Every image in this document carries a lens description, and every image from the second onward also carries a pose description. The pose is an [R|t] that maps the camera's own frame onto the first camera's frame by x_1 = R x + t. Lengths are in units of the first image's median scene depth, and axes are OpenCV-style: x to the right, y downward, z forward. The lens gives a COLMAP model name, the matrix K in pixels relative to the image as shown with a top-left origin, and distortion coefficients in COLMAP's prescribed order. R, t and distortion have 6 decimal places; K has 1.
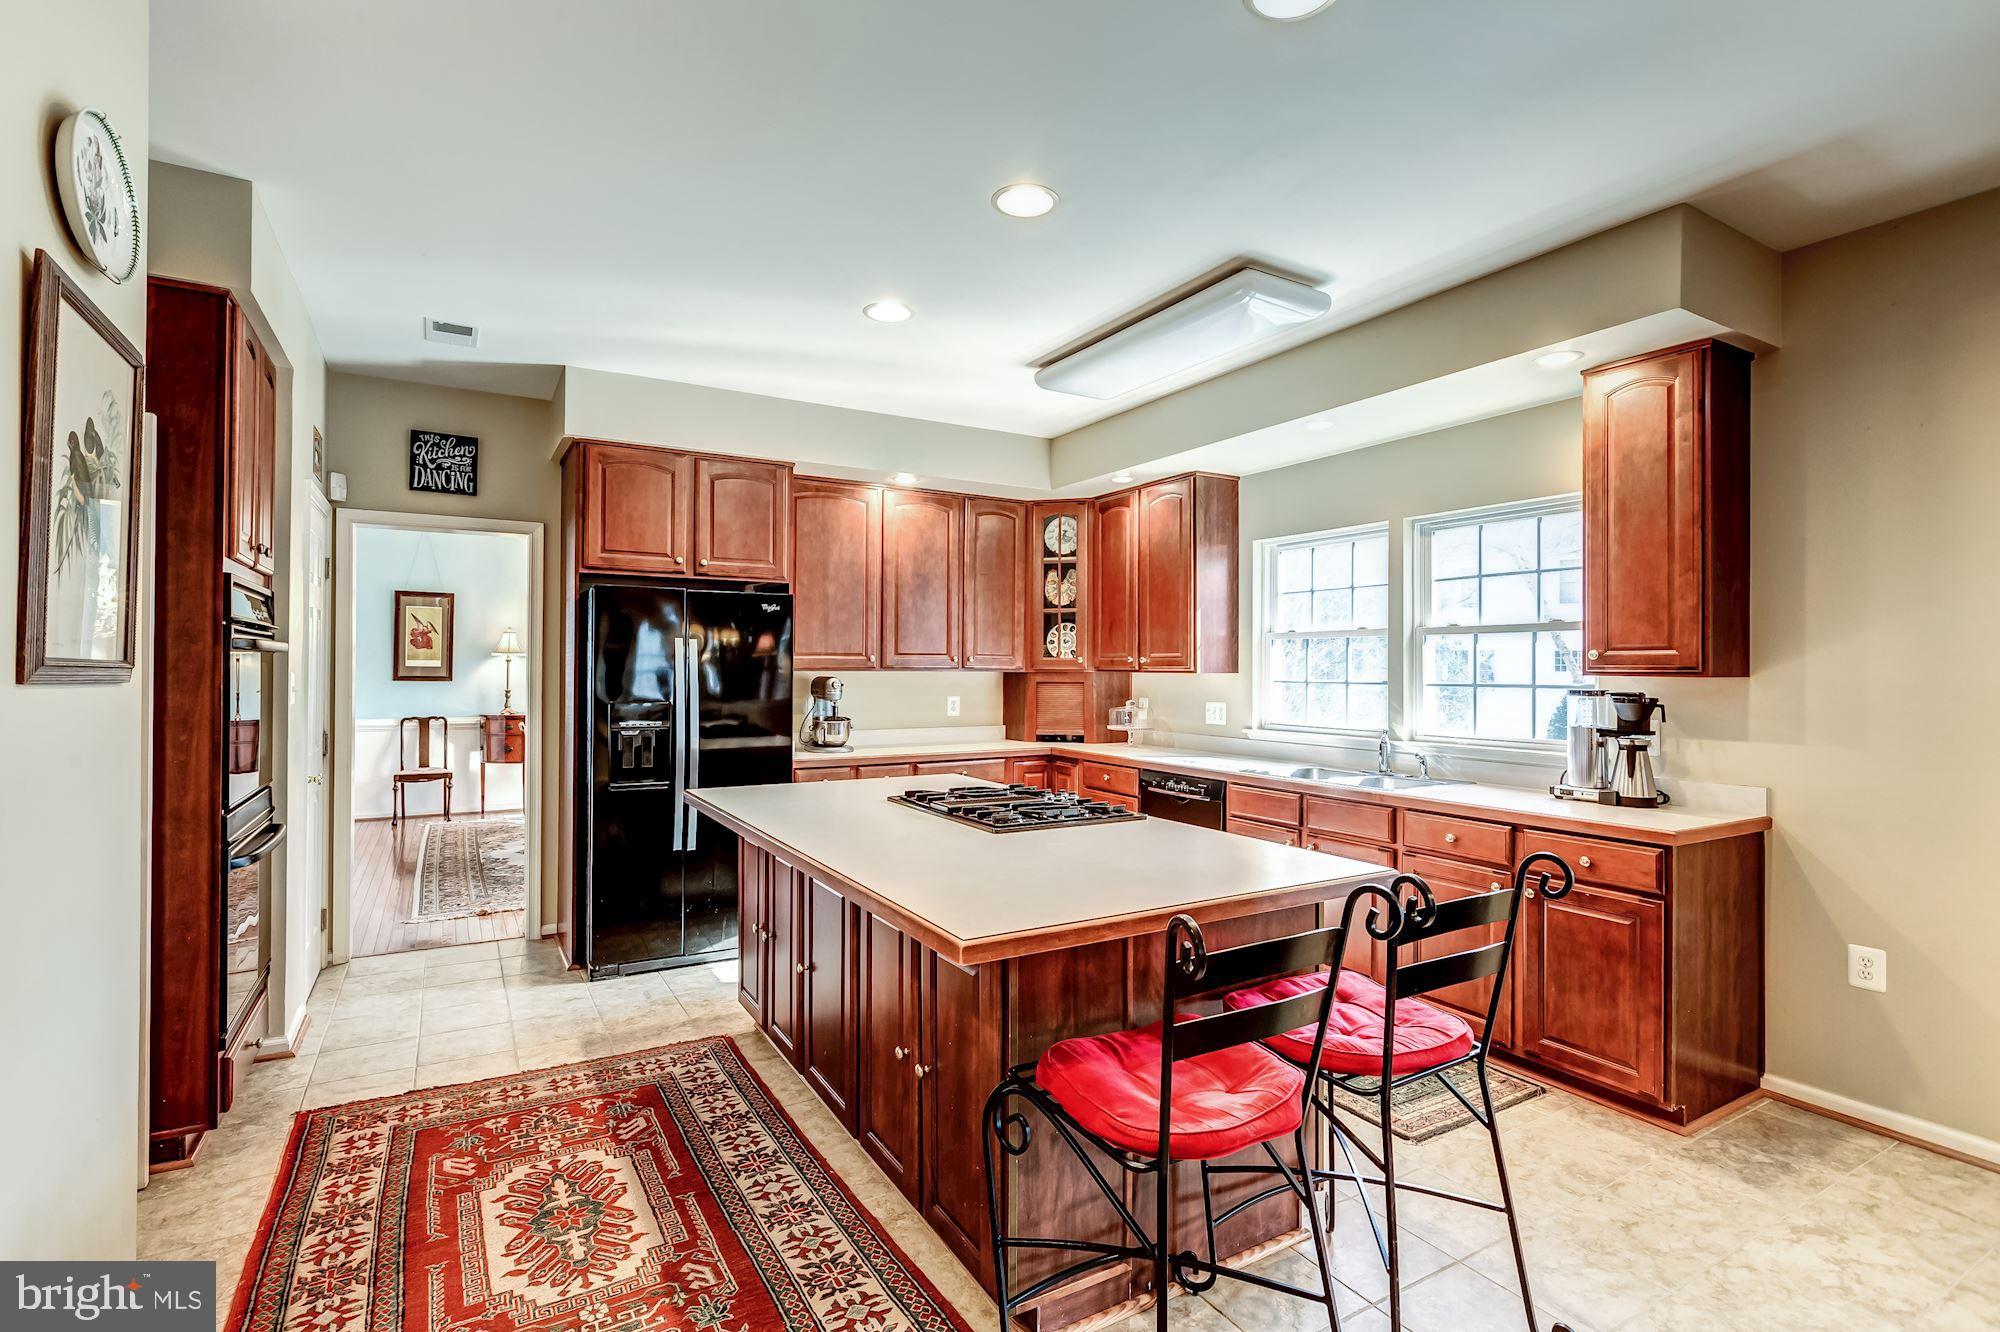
lens RADIAL K [[936.1, 0, 993.7], [0, 936.1, 663.2], [0, 0, 1]] dist [-0.002423, 0.000068]
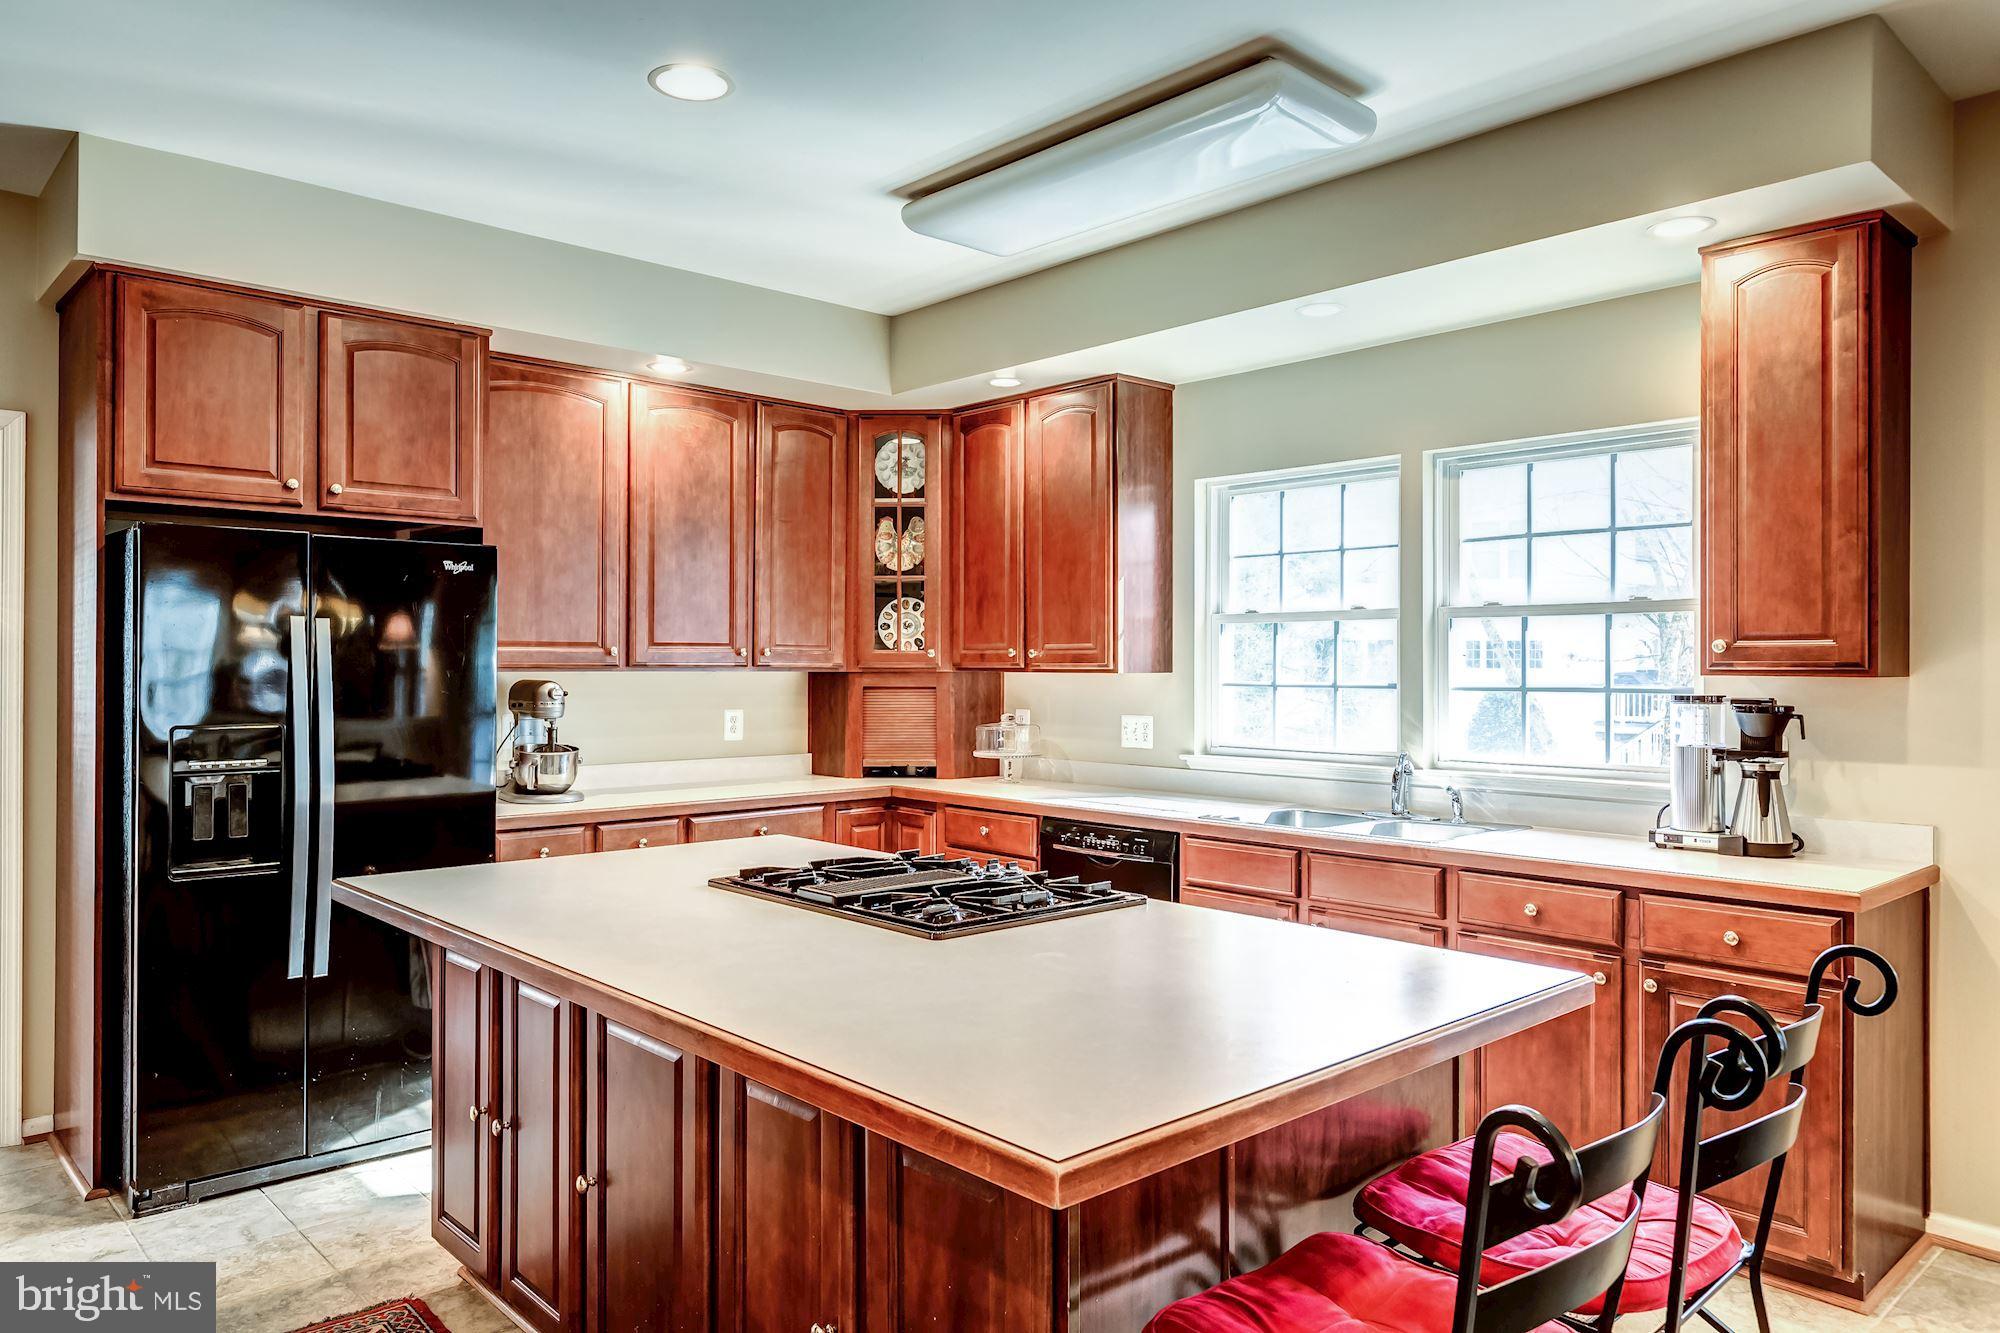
lens RADIAL K [[1332.5, 0, 993.3], [0, 1332.5, 661.4], [0, 0, 1]] dist [0.003566, -0.002750]
pose [[0.977102, -0.000892, 0.212768, -0.094206], [0.000445, 0.999998, 0.002146, 0.000265], [-0.212769, -0.002002, 0.977100, 0.097770]]
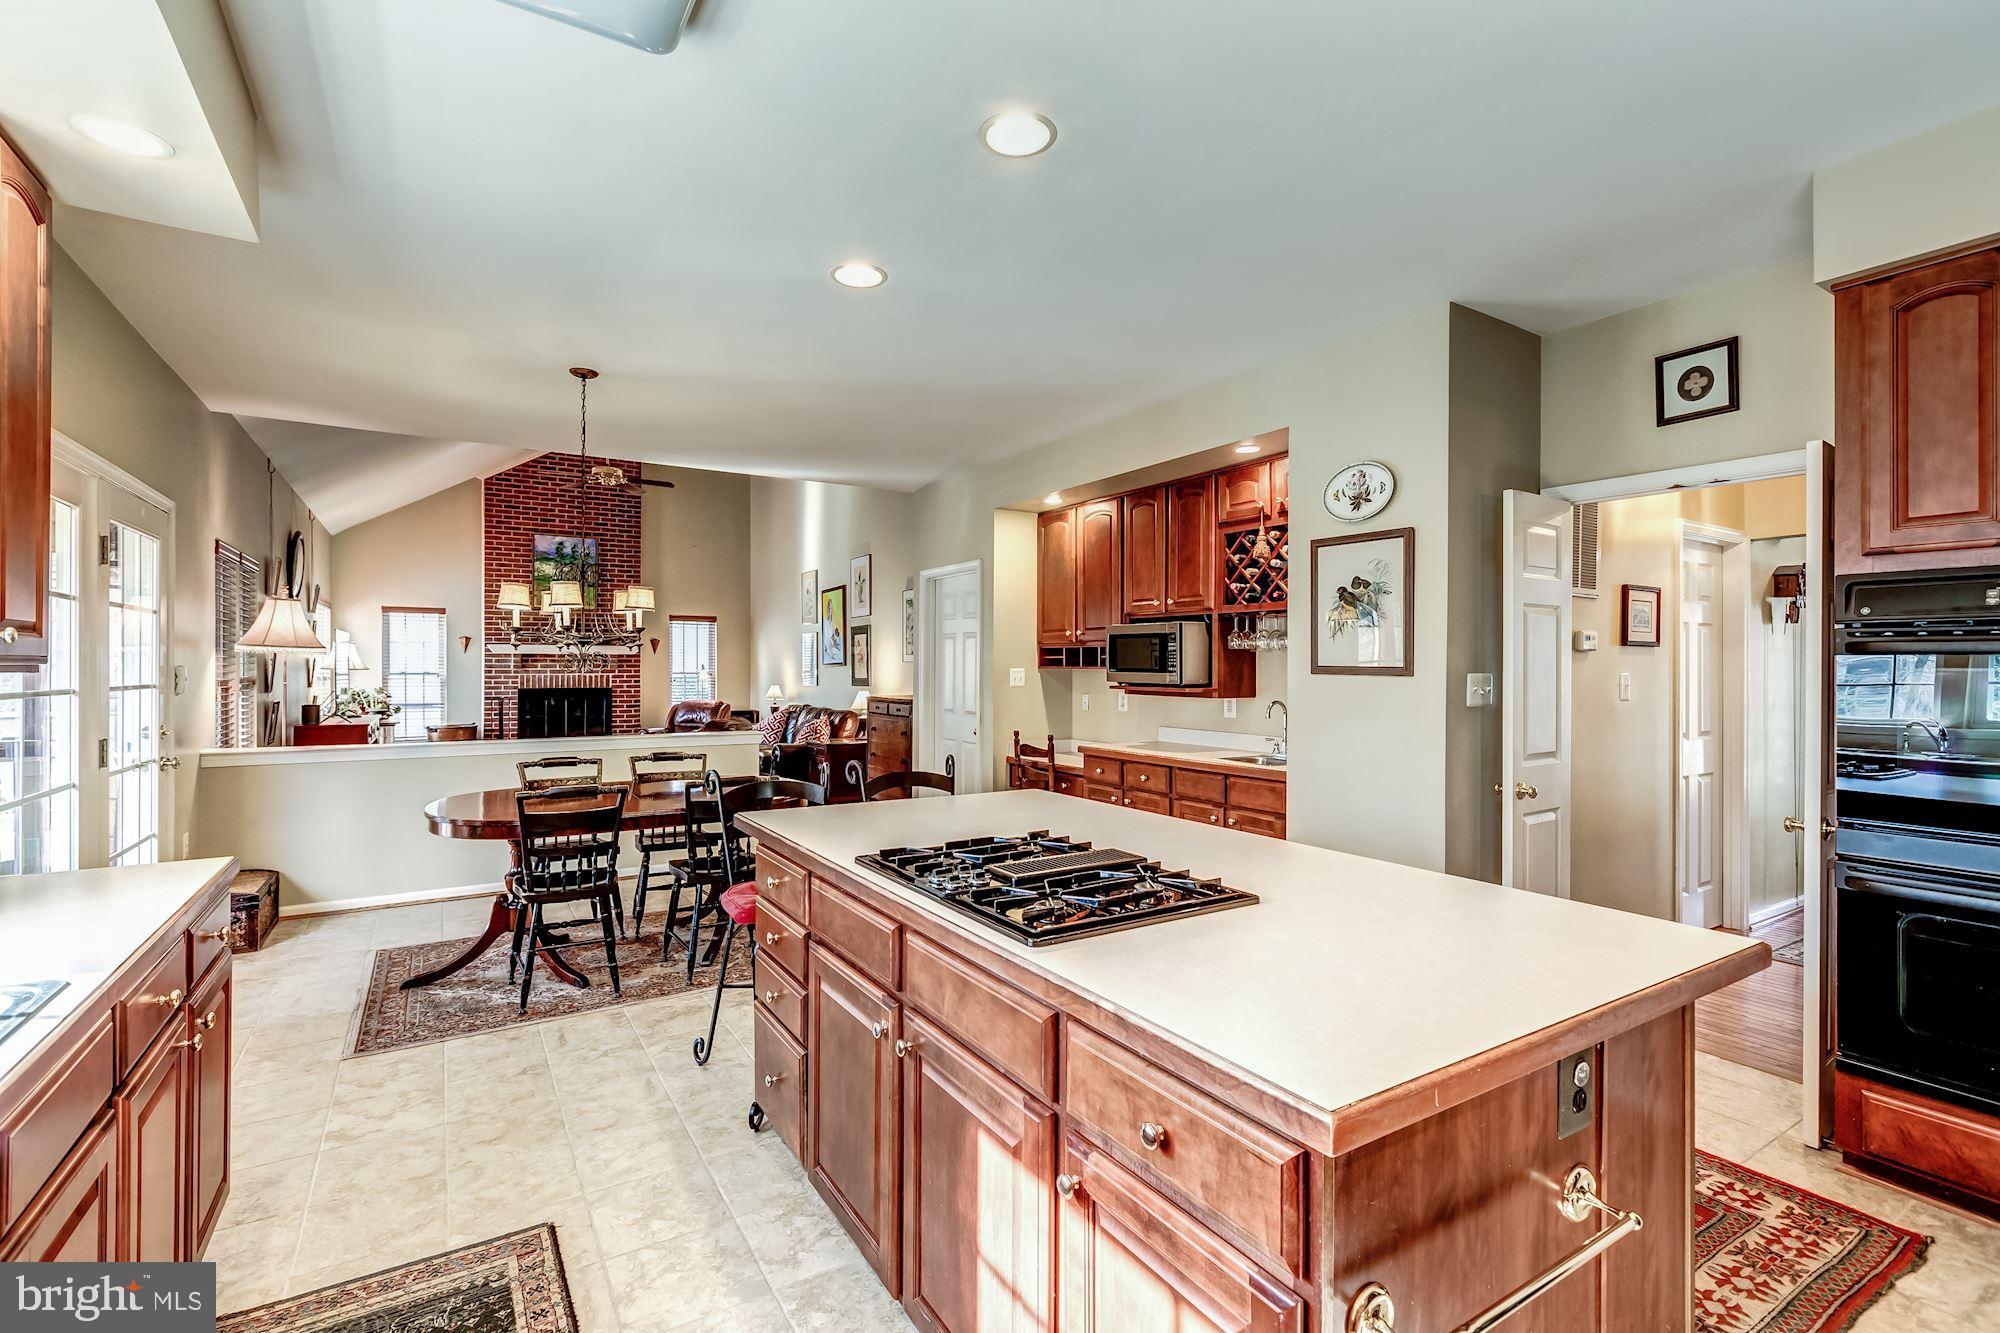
lens RADIAL K [[888.2, 0, 991.0], [0, 888.2, 660.0], [0, 0, 1]] dist [0.002339, -0.000210]
pose [[-0.999632, -0.007885, -0.025942, 0.051375], [-0.007596, 0.999908, -0.011224, 0.005555], [0.026028, -0.011023, -0.999600, 1.238717]]
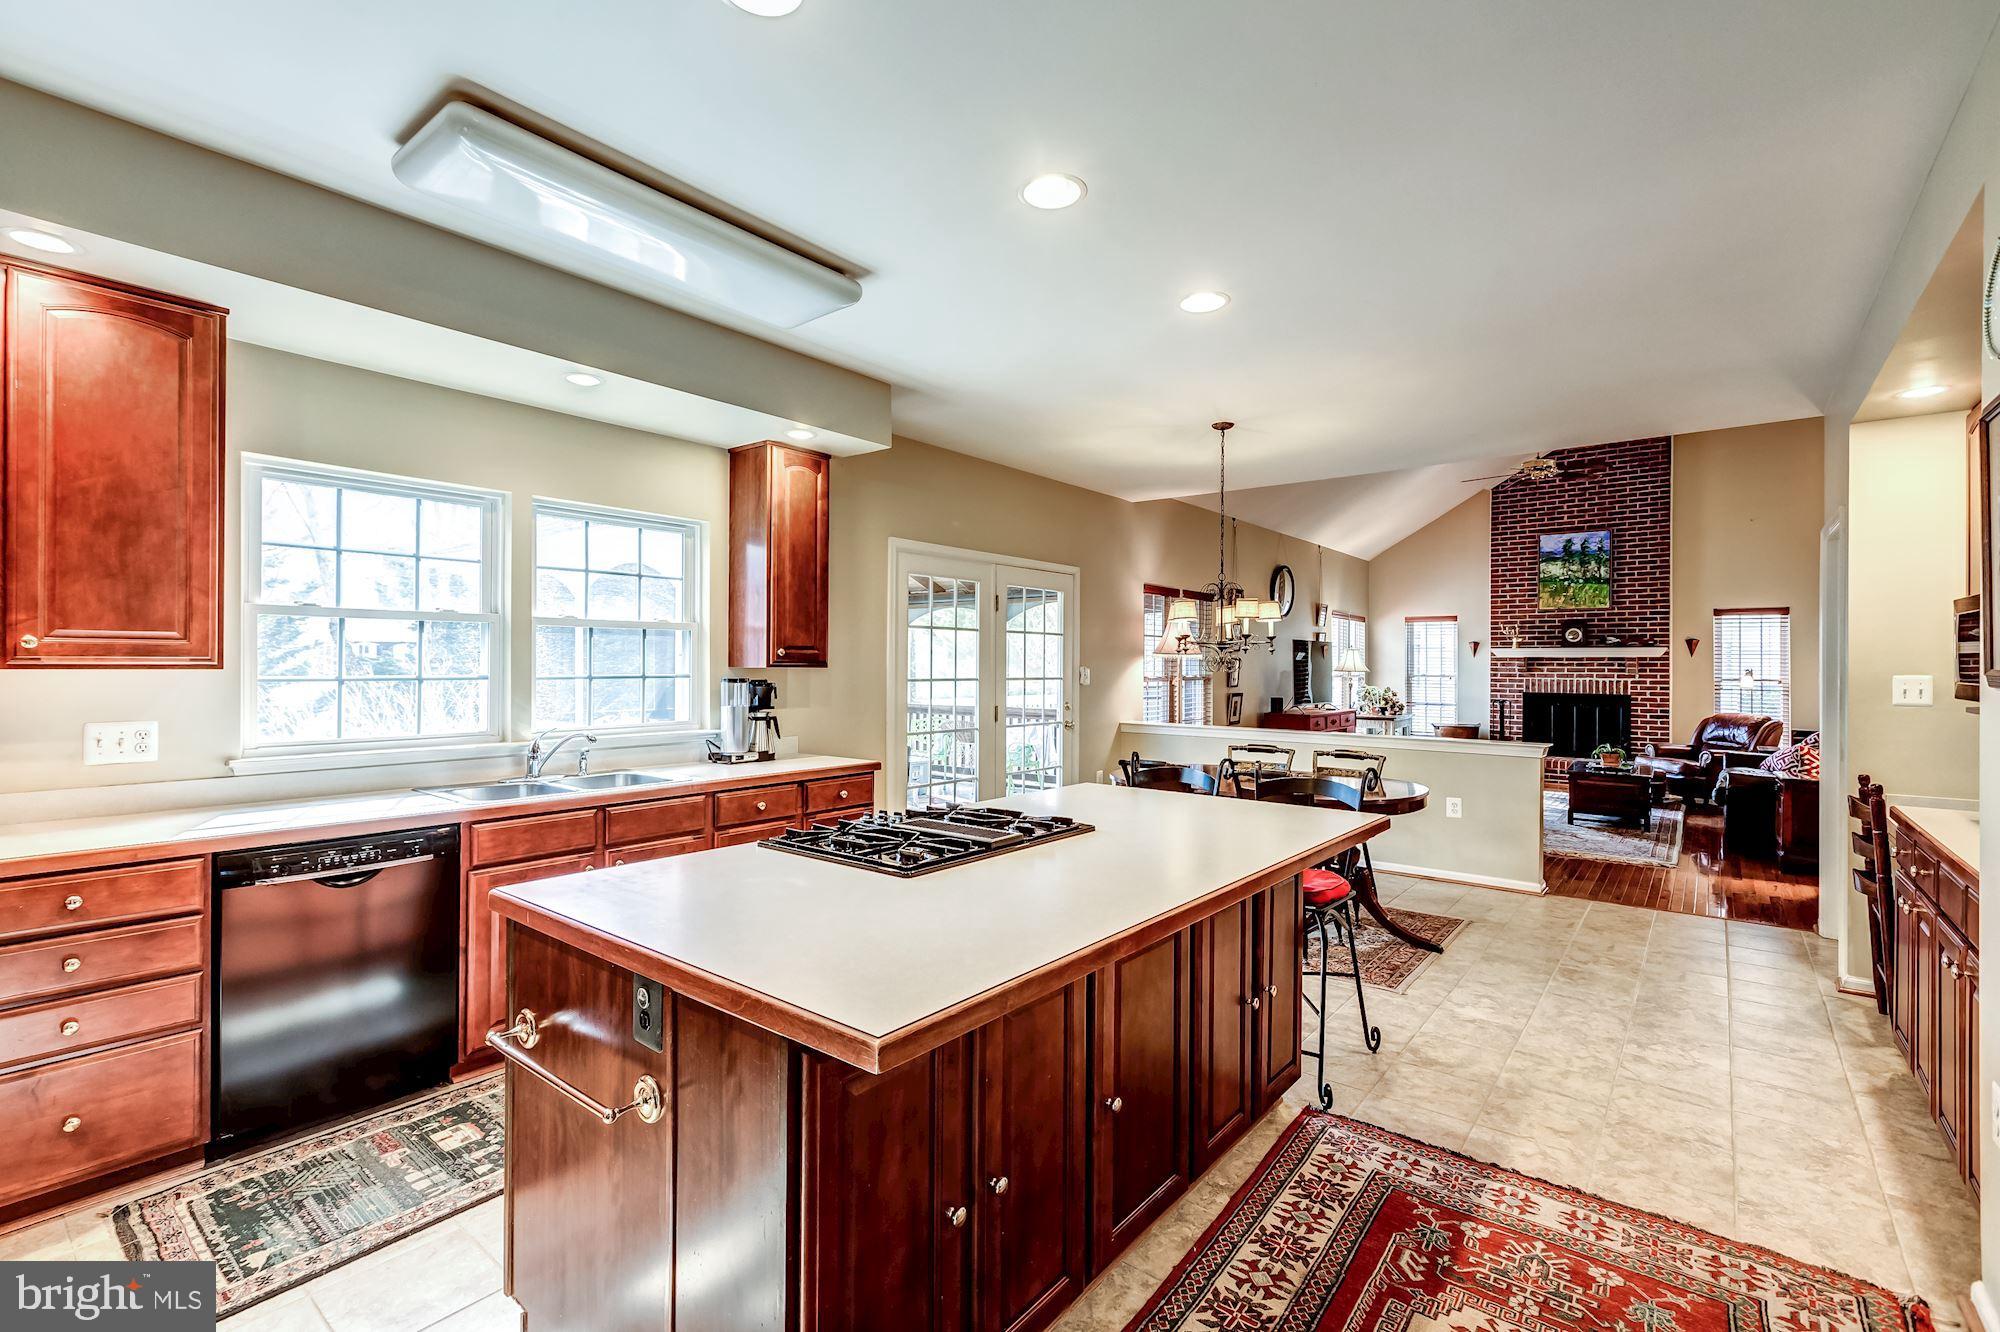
lens RADIAL K [[888.2, 0, 1000.0], [0, 888.2, 663.6], [0, 0, 1]] dist [0.002339, -0.000210]
pose [[-0.358346, -0.006553, 0.933566, -0.557259], [-0.012742, 0.999917, 0.002128, 0.000422], [-0.933502, -0.011133, -0.358399, 0.936581]]
